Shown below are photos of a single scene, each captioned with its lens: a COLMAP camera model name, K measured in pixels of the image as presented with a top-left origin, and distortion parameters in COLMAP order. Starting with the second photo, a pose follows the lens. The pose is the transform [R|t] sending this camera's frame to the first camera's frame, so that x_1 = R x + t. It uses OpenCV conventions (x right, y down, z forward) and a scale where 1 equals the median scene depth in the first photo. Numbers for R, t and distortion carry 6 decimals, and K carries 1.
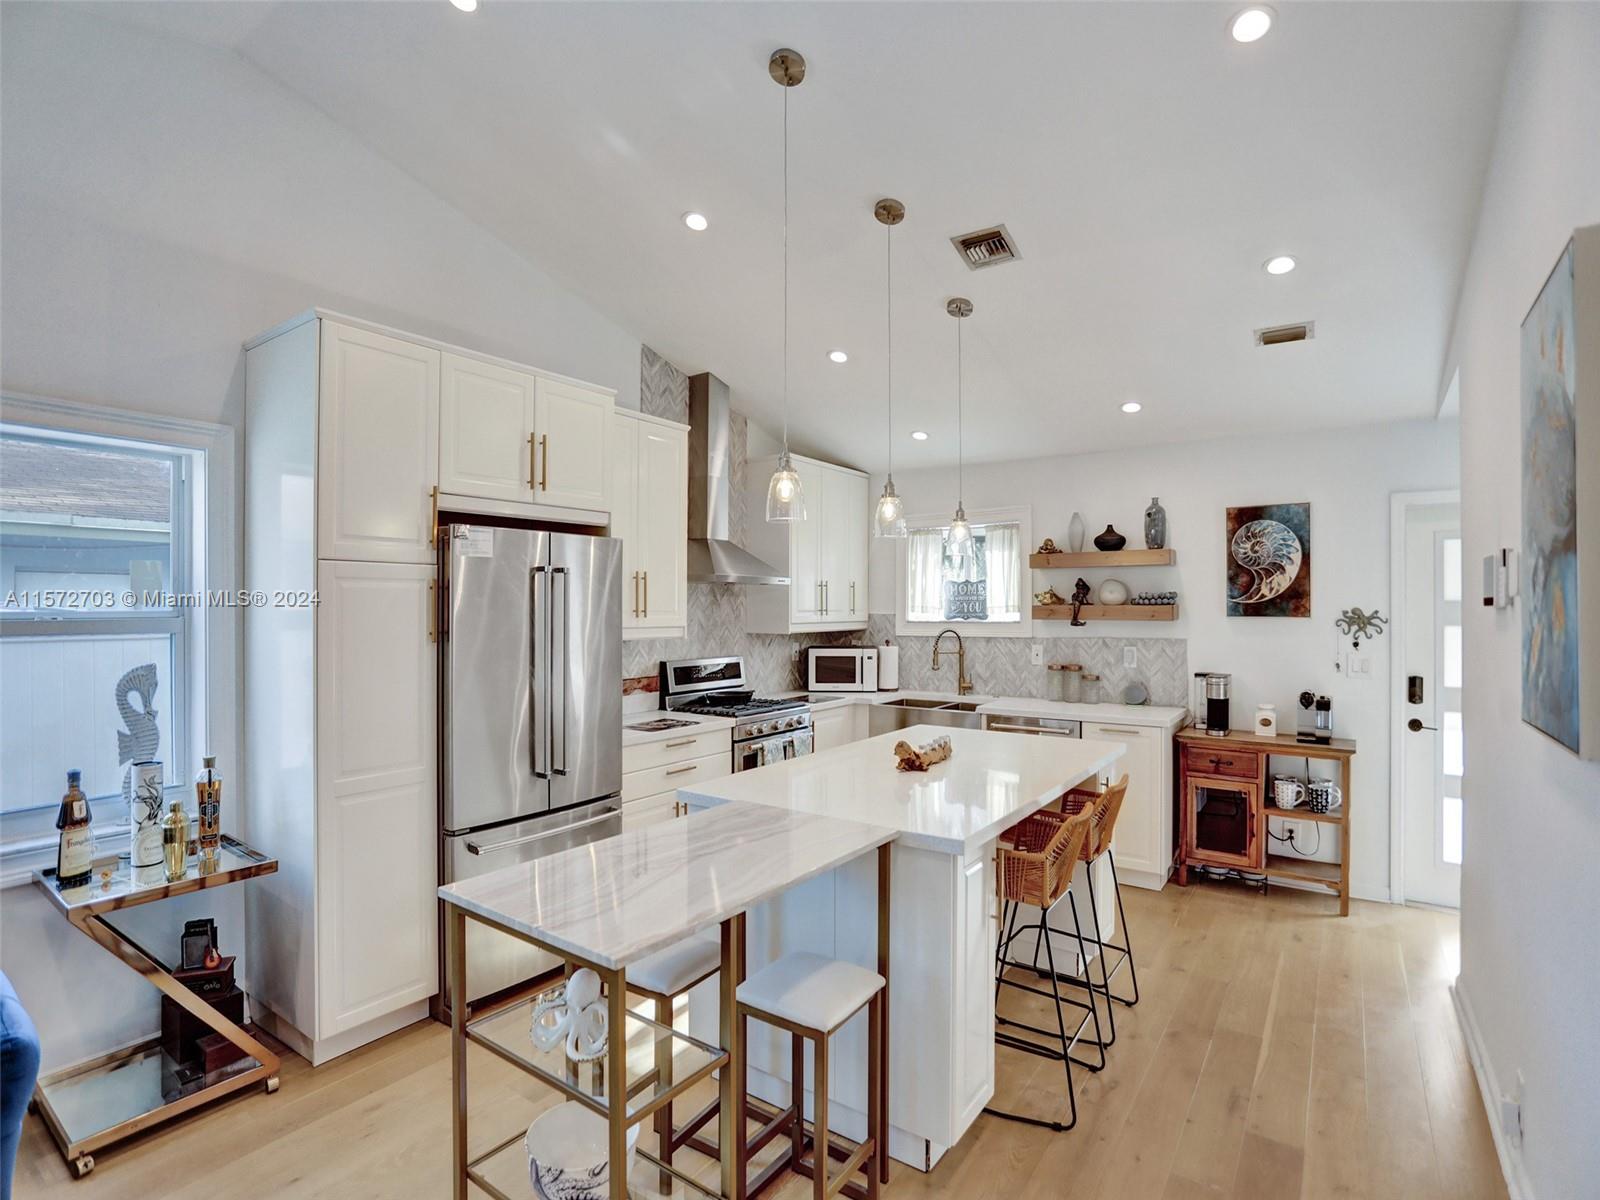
lens RADIAL K [[796.0, 0, 789.9], [0, 796.0, 601.8], [0, 0, 1]] dist [-0.066010, 0.030094]
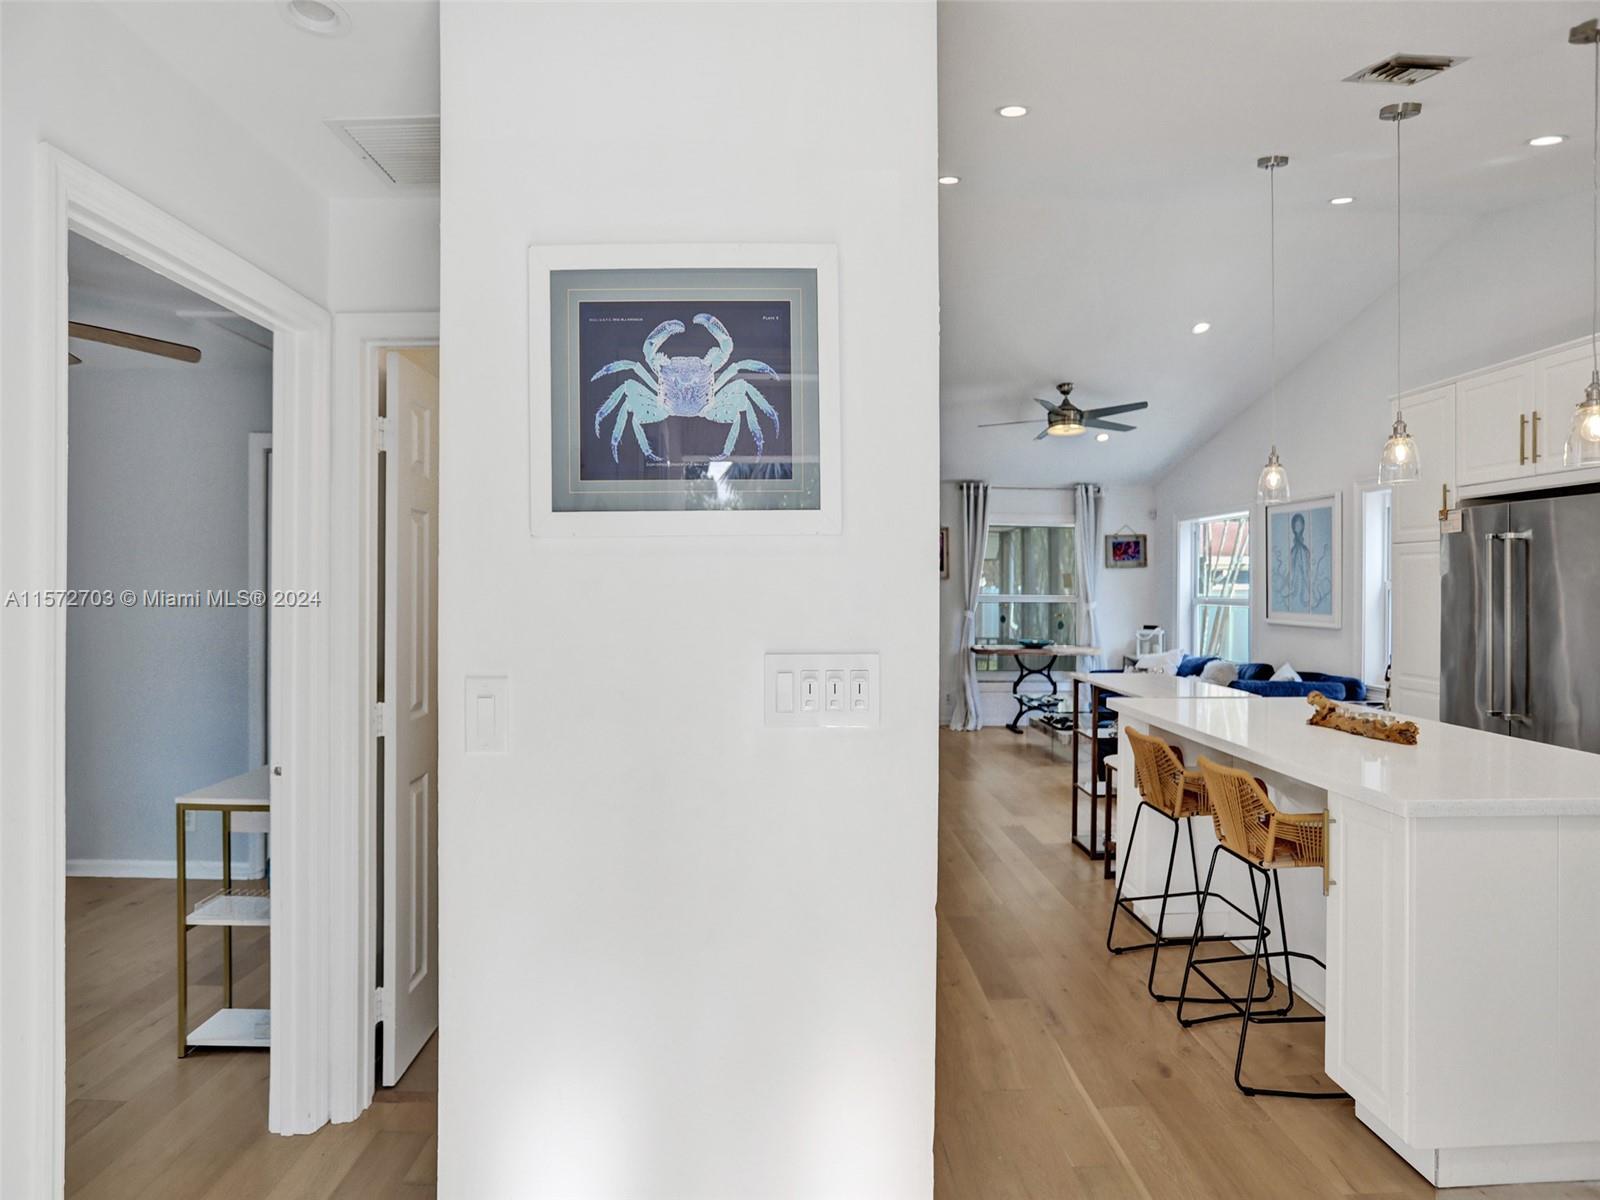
lens RADIAL K [[815.8, 0, 807.8], [0, 815.8, 582.3], [0, 0, 1]] dist [-0.069531, 0.039055]
pose [[-0.792399, -0.006323, -0.609971, 0.851654], [-0.003385, 0.999976, -0.005968, 0.025760], [0.609994, -0.002664, -0.792401, 0.929086]]
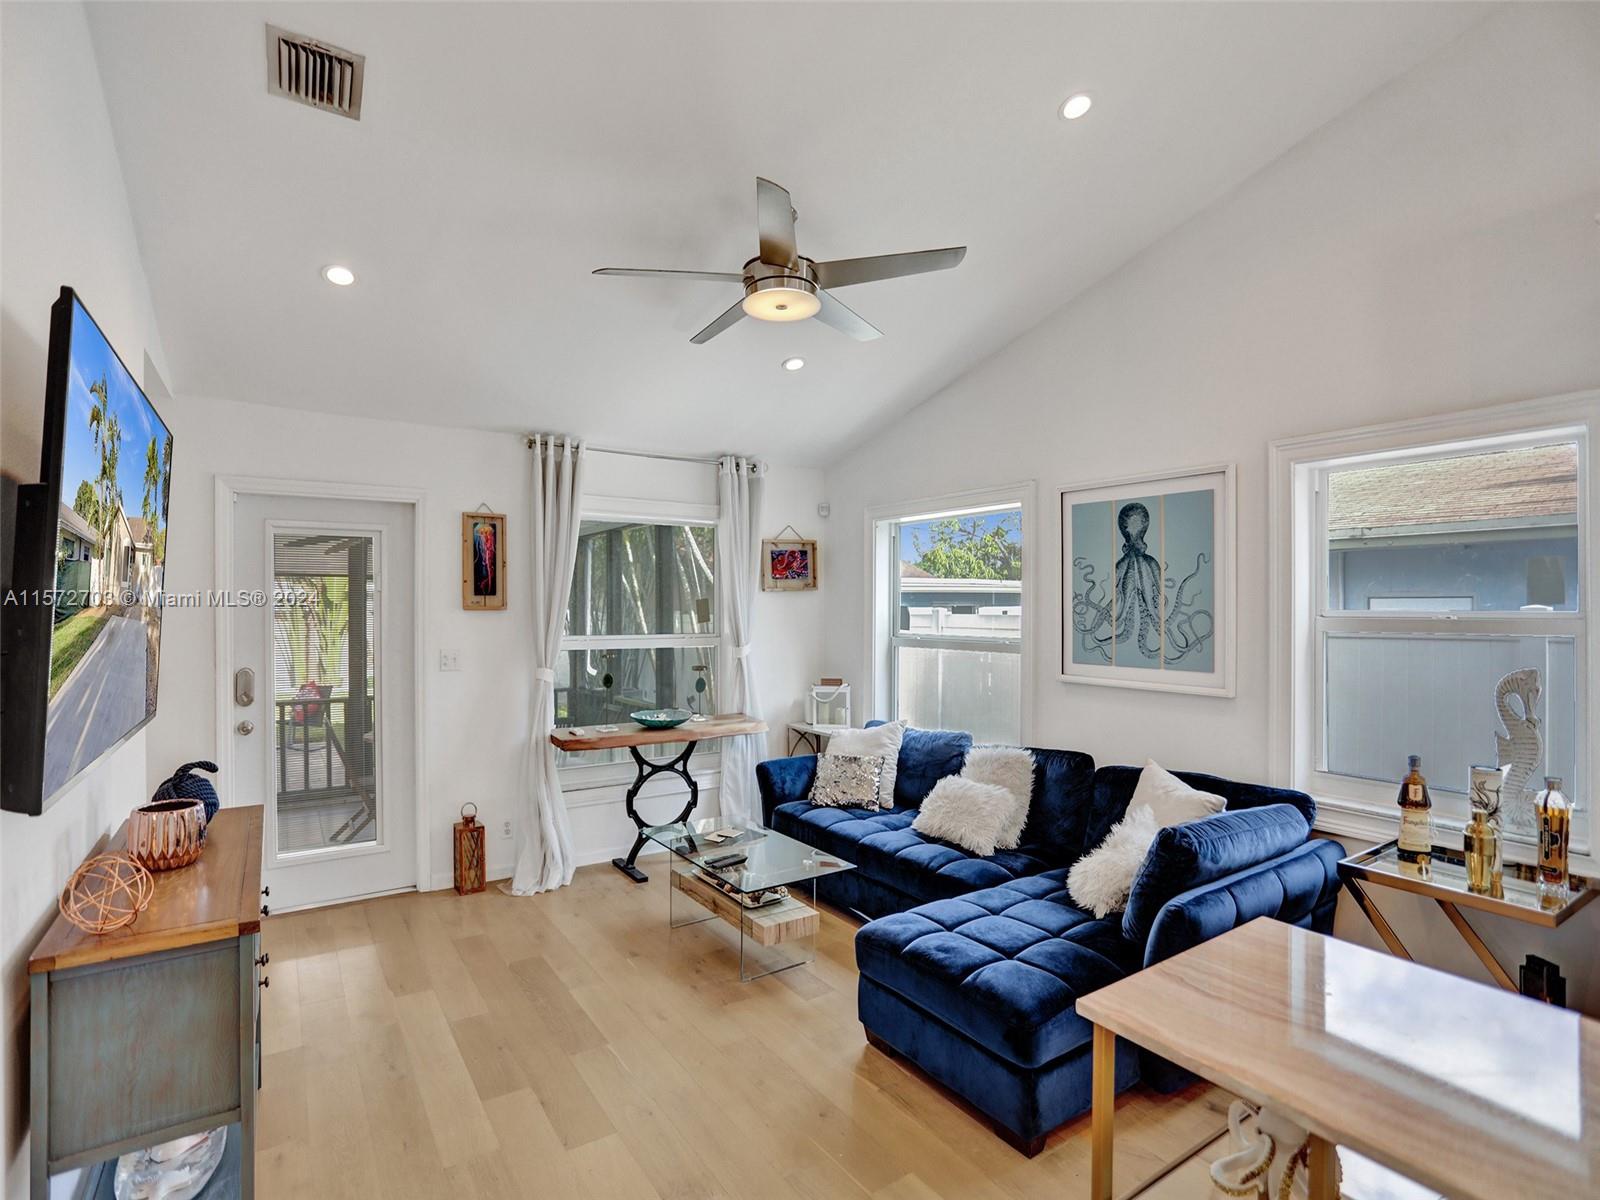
lens RADIAL K [[796.0, 0, 789.9], [0, 796.0, 601.8], [0, 0, 1]] dist [-0.066010, 0.030094]
pose [[-0.364413, -0.005209, -0.931223, 0.218430], [0.003435, 0.999970, -0.006938, 0.003009], [0.931231, -0.005727, -0.364385, 0.306609]]
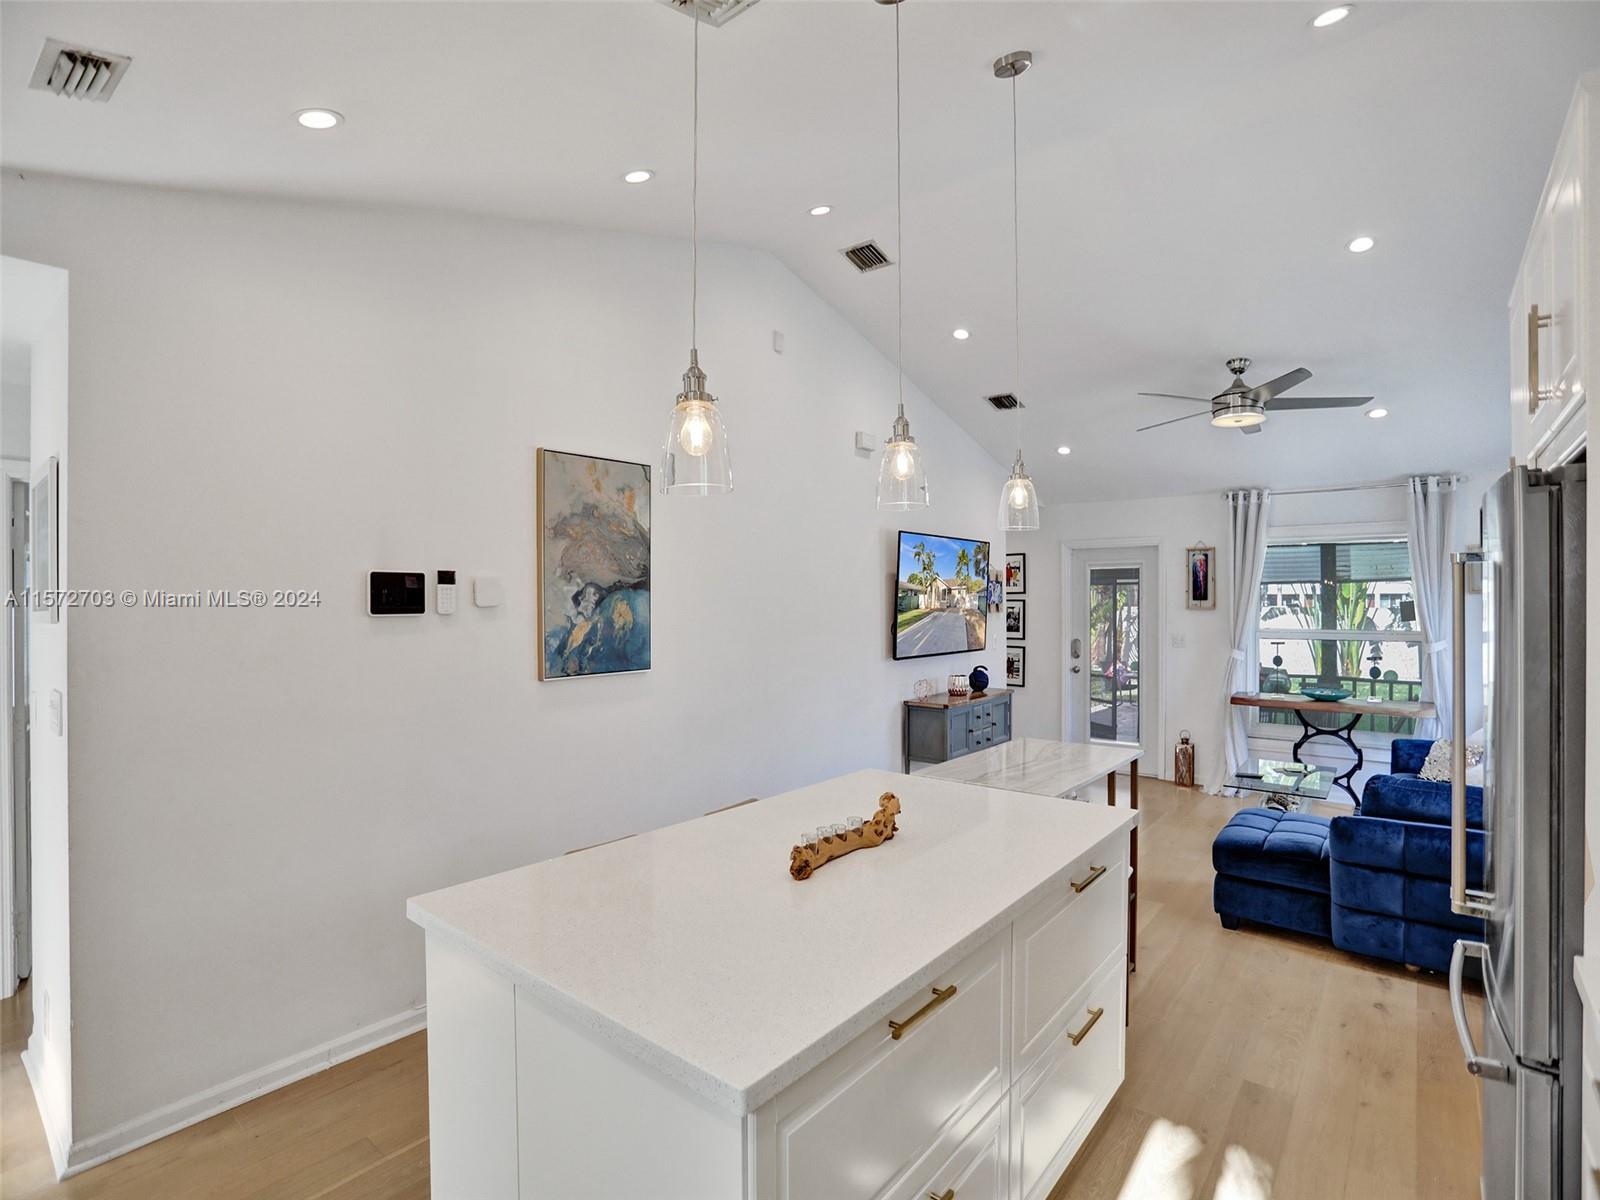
lens RADIAL K [[803.8, 0, 791.6], [0, 803.8, 608.2], [0, 0, 1]] dist [-0.065455, 0.030559]
pose [[-0.998168, 0.000841, 0.060494, 0.136512], [0.001064, 0.999993, 0.003665, -0.004301], [-0.060490, 0.003723, -0.998162, 1.192889]]
